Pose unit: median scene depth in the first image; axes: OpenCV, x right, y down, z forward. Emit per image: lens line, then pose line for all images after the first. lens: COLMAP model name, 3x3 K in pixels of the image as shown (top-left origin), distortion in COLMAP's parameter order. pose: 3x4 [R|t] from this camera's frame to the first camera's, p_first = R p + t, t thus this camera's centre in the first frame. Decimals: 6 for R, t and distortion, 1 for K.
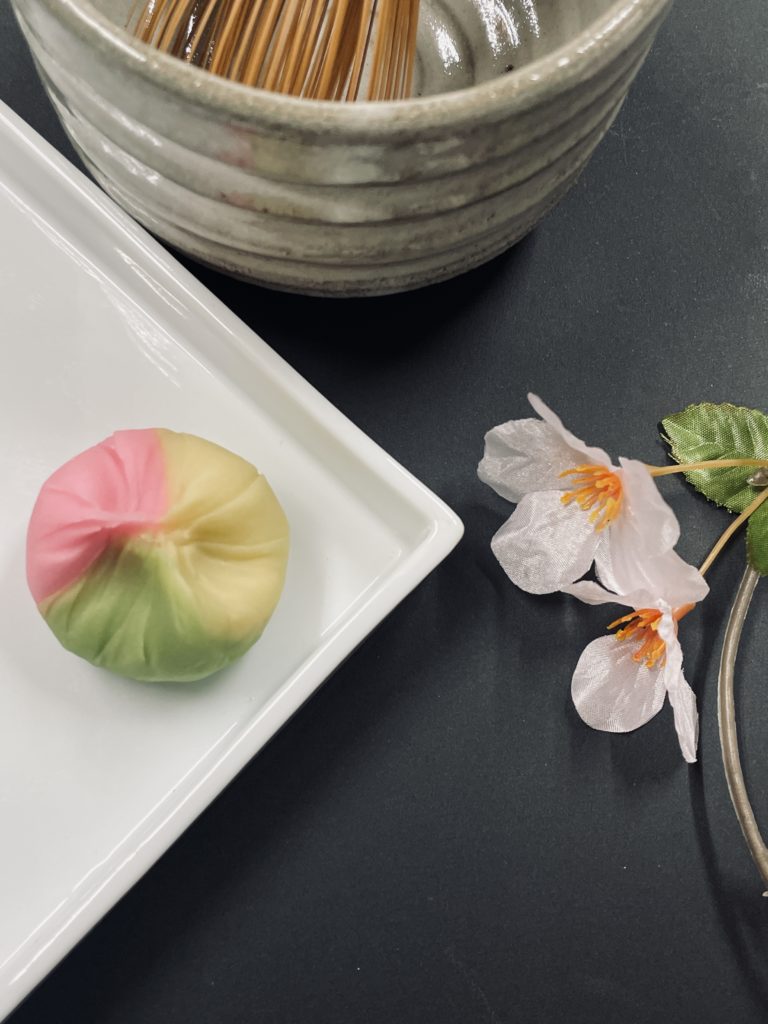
lens RADIAL K [[1132.4, 0, 384.0], [0, 1132.4, 512.0], [0, 0, 1]] dist [0.123111, -0.234147]
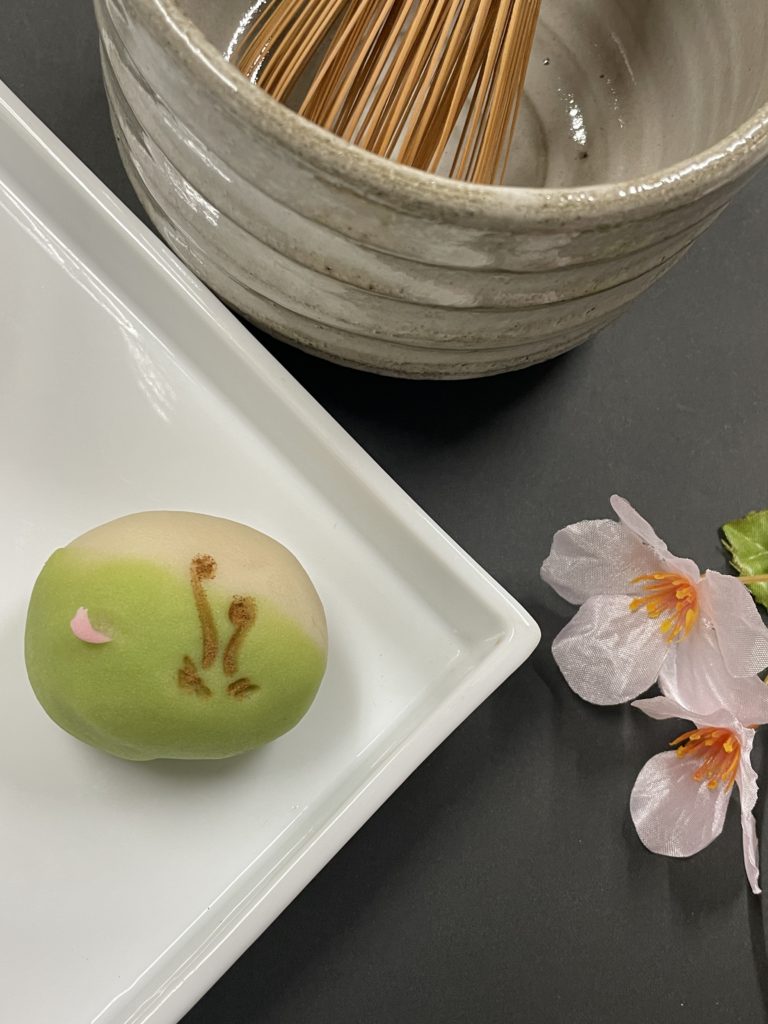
lens RADIAL K [[1132.4, 0, 384.0], [0, 1132.4, 512.0], [0, 0, 1]] dist [0.123111, -0.234147]
pose [[0.993472, 0.061212, 0.096258, -0.149715], [-0.056707, 0.997194, -0.048862, -0.032024], [-0.098979, 0.043085, 0.994156, 0.073445]]
